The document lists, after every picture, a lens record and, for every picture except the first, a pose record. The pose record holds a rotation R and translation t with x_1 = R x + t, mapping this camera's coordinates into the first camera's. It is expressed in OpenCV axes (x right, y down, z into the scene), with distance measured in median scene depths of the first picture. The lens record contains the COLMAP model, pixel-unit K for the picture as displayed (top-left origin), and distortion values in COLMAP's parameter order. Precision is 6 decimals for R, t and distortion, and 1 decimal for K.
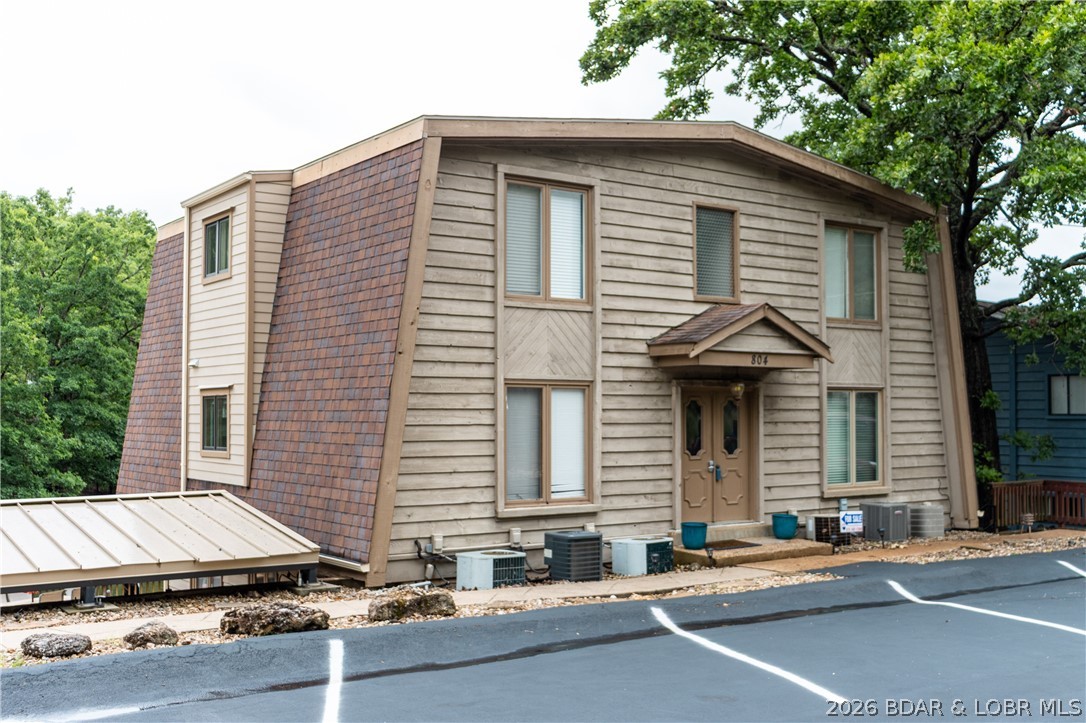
lens RADIAL K [[1162.5, 0, 544.5], [0, 1162.5, 360.5], [0, 0, 1]] dist [-0.026904, 0.000000]
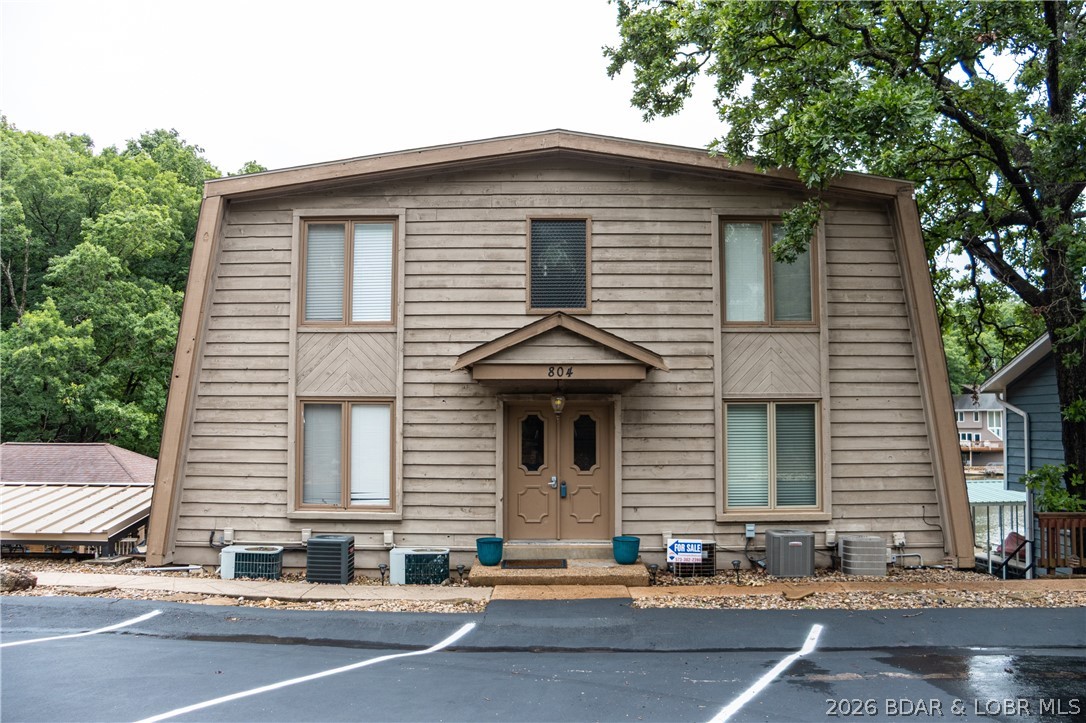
lens RADIAL K [[880.4, 0, 544.5], [0, 880.4, 362.3], [0, 0, 1]] dist [-0.140823, 0.064873]
pose [[0.805079, -0.041018, -0.591748, 0.598776], [0.024946, 0.999065, -0.035312, 0.016834], [0.592643, 0.013667, 0.805349, 0.414362]]
